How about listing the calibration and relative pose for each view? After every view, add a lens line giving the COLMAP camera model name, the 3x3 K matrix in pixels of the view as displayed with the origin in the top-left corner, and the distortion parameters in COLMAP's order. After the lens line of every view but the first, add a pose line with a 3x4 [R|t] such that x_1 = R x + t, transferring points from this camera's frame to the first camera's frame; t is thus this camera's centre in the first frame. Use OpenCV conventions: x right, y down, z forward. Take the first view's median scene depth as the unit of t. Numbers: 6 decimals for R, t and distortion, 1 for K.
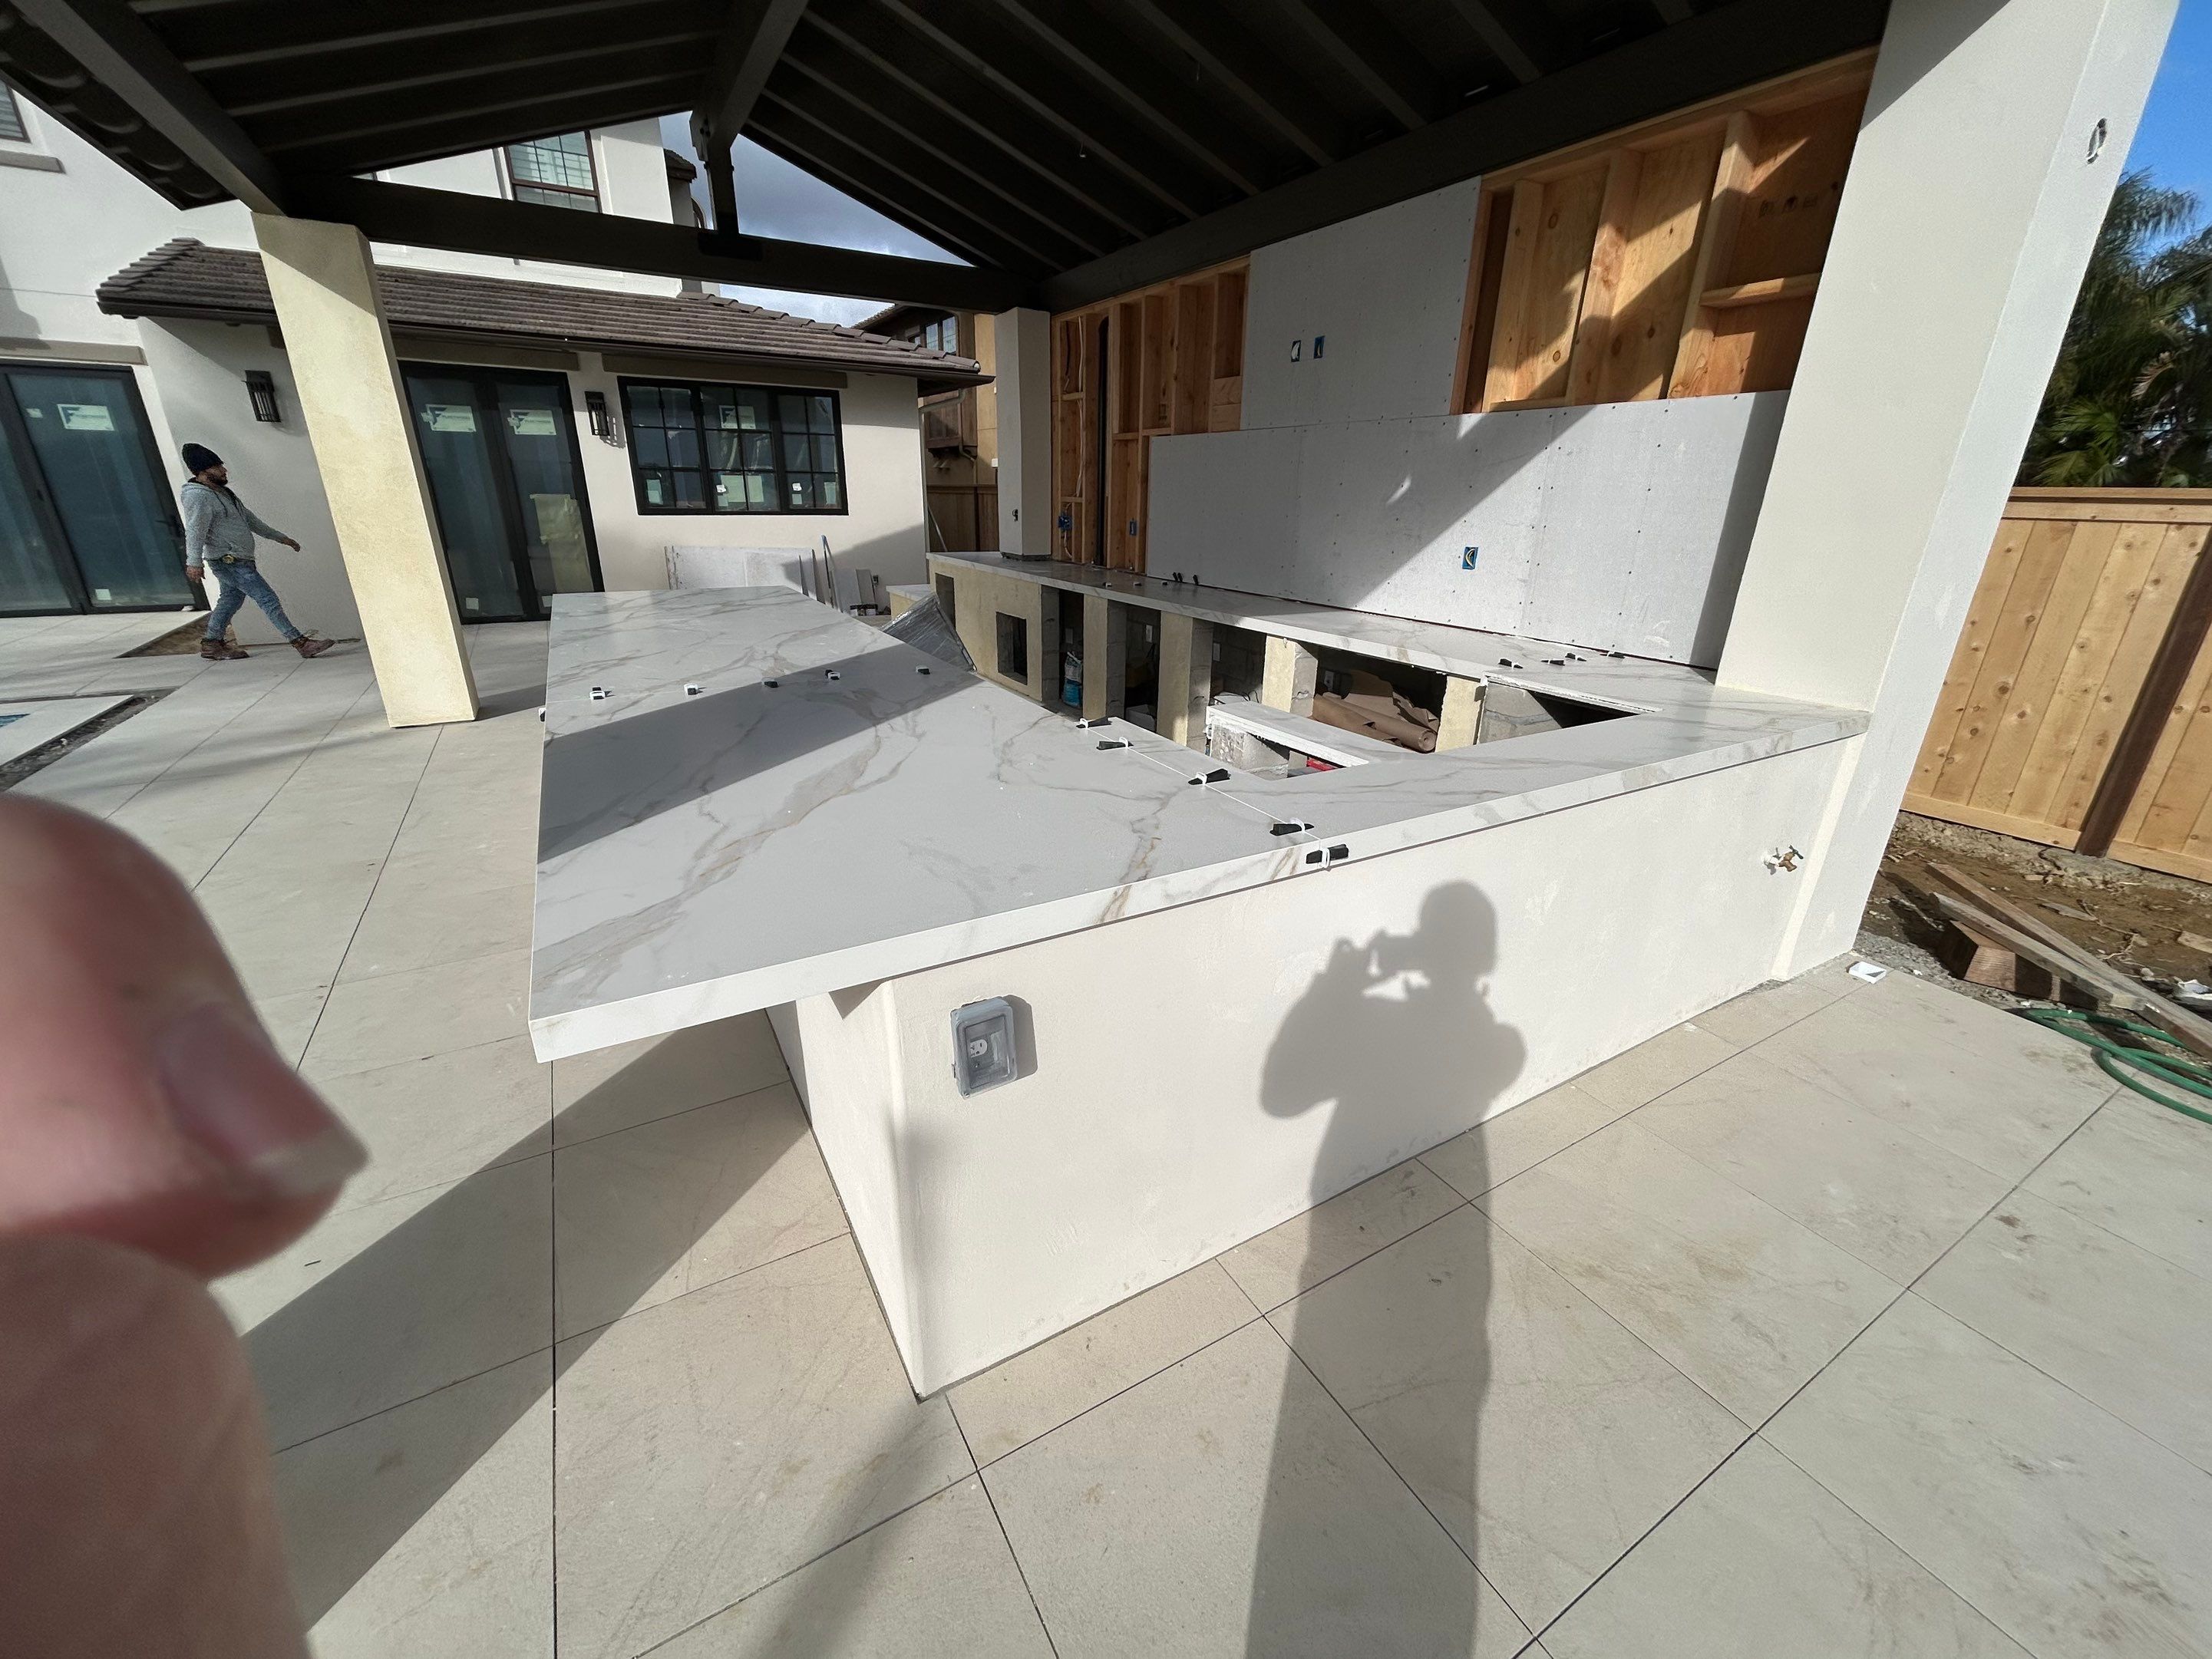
lens RADIAL K [[891.7, 0, 1096.1], [0, 891.7, 825.5], [0, 0, 1]] dist [0.001088, -0.000380]
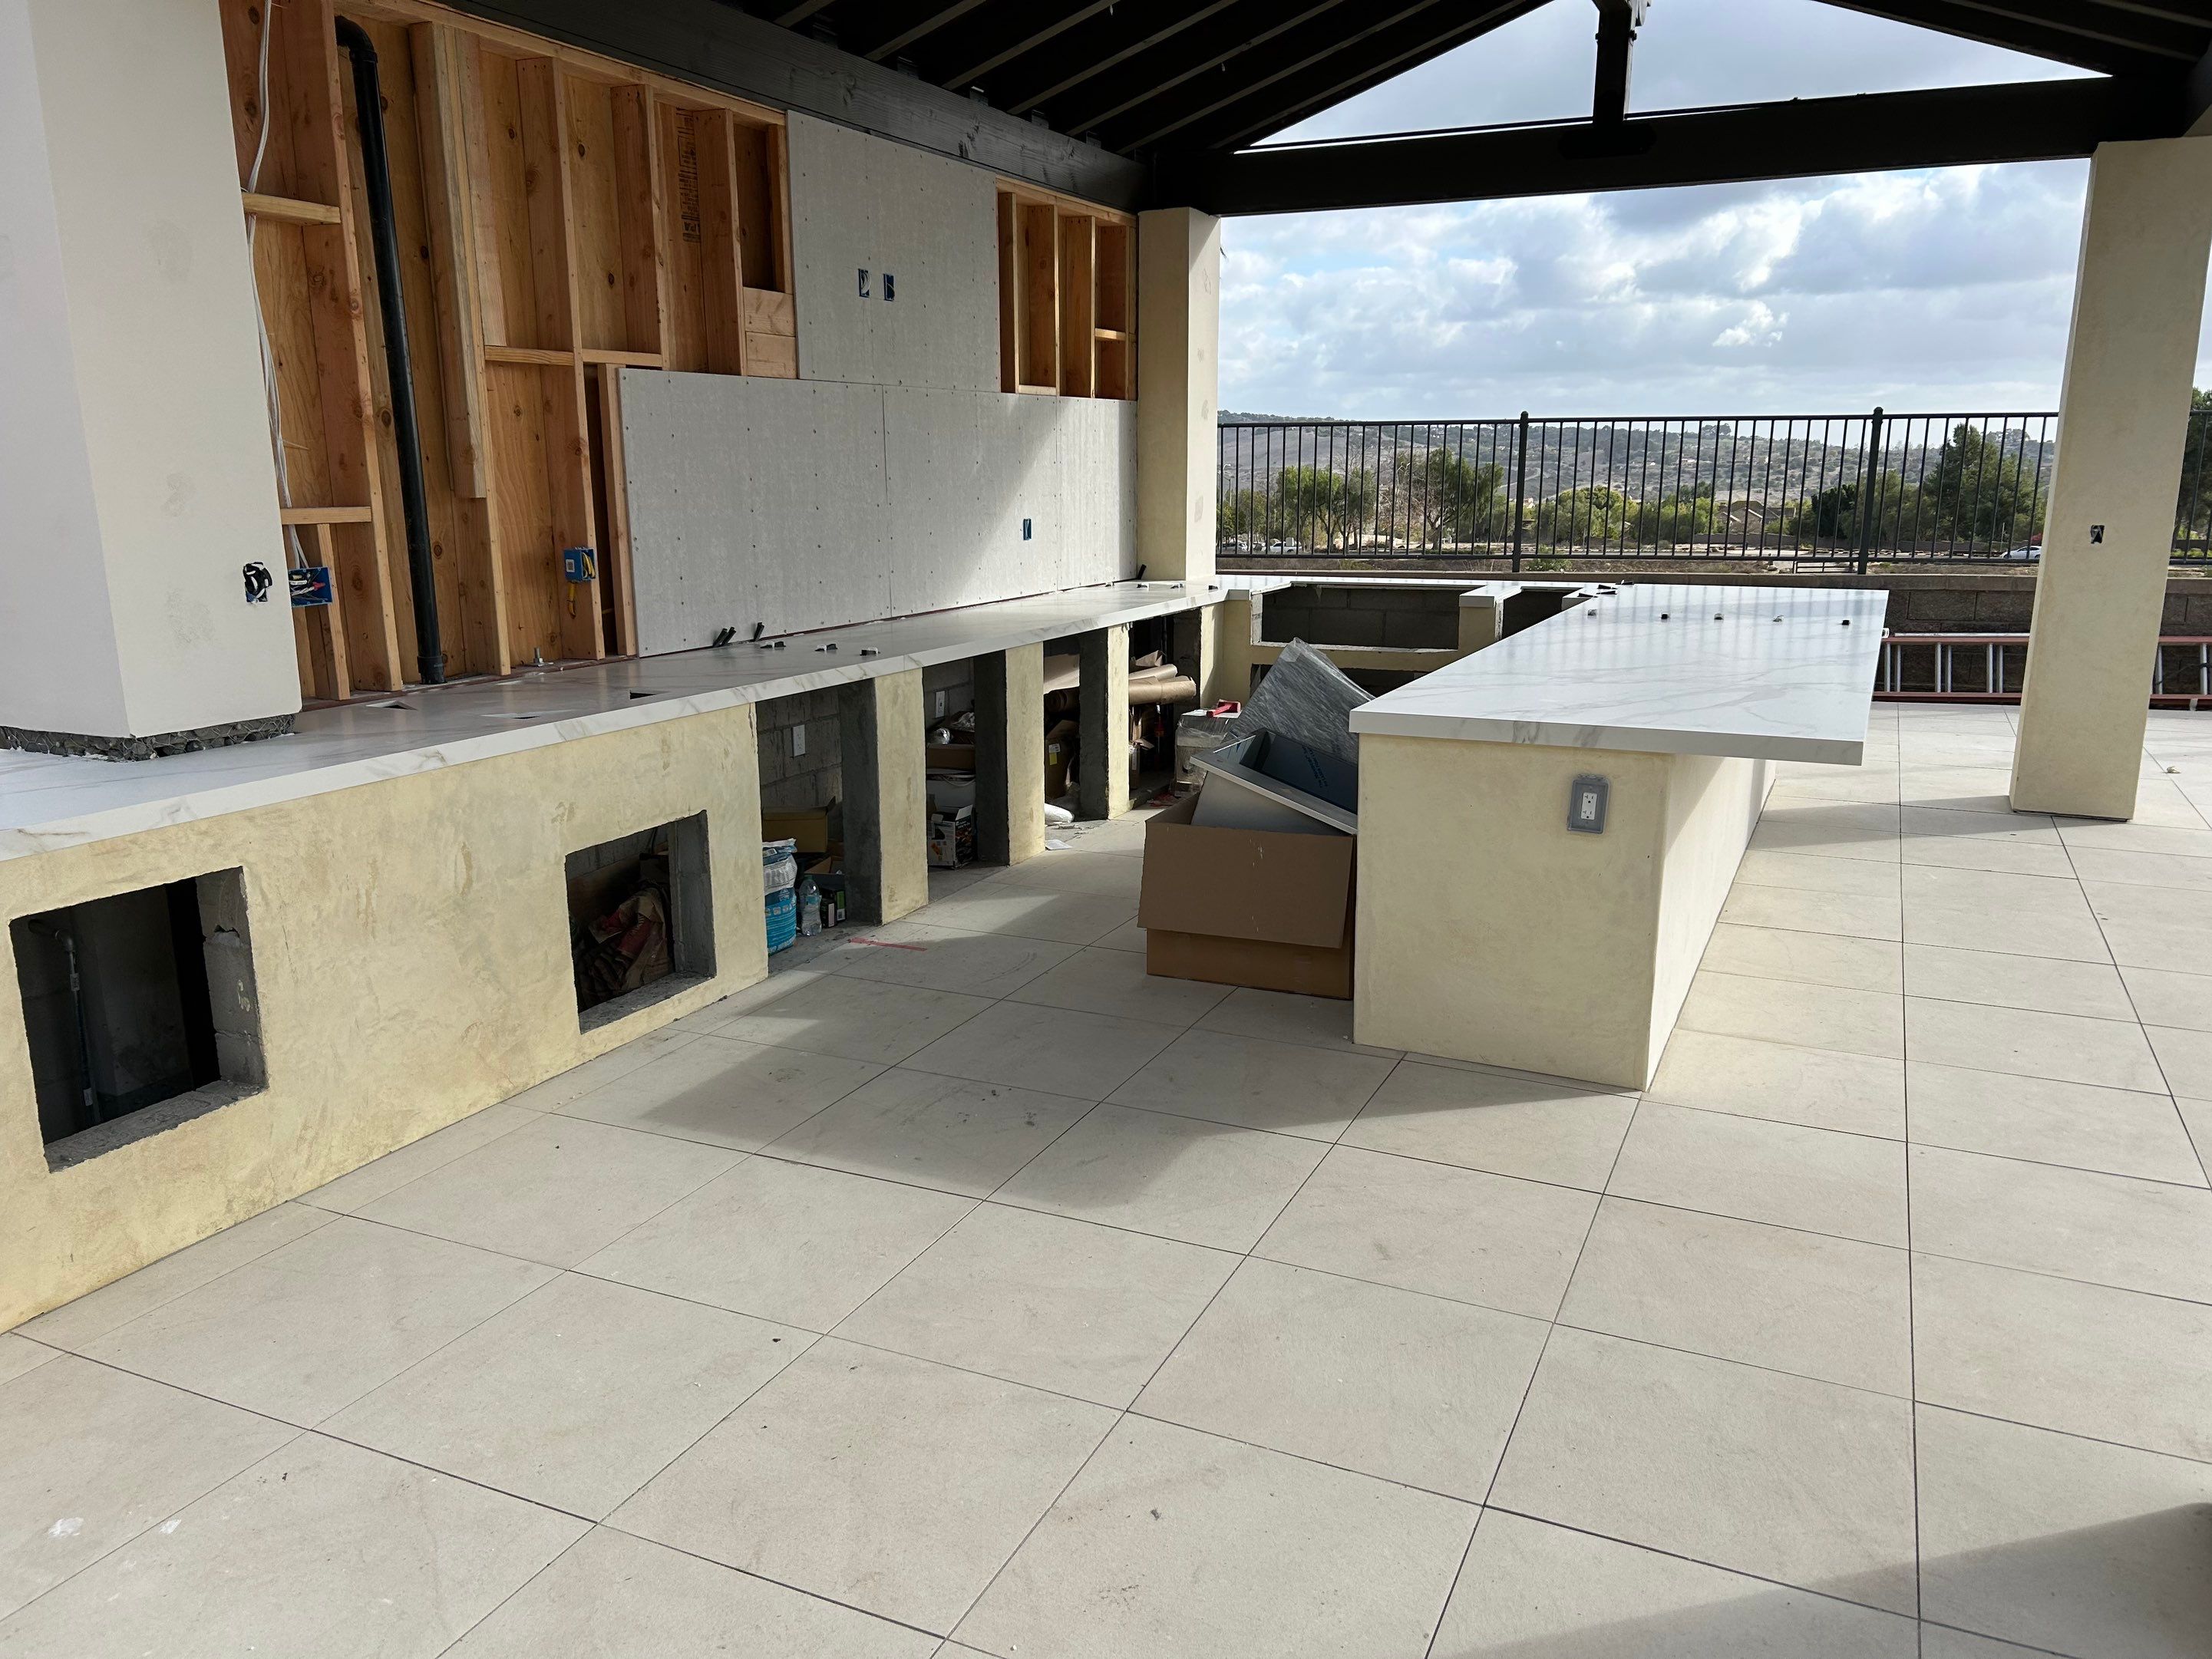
lens RADIAL K [[1681.0, 0, 1127.3], [0, 1681.0, 842.1], [0, 0, 1]] dist [0.061576, -0.066889]
pose [[-0.597136, -0.195437, 0.777967, -1.154216], [0.277182, 0.859846, 0.428759, -0.737275], [-0.752728, 0.471666, -0.459273, 1.845361]]
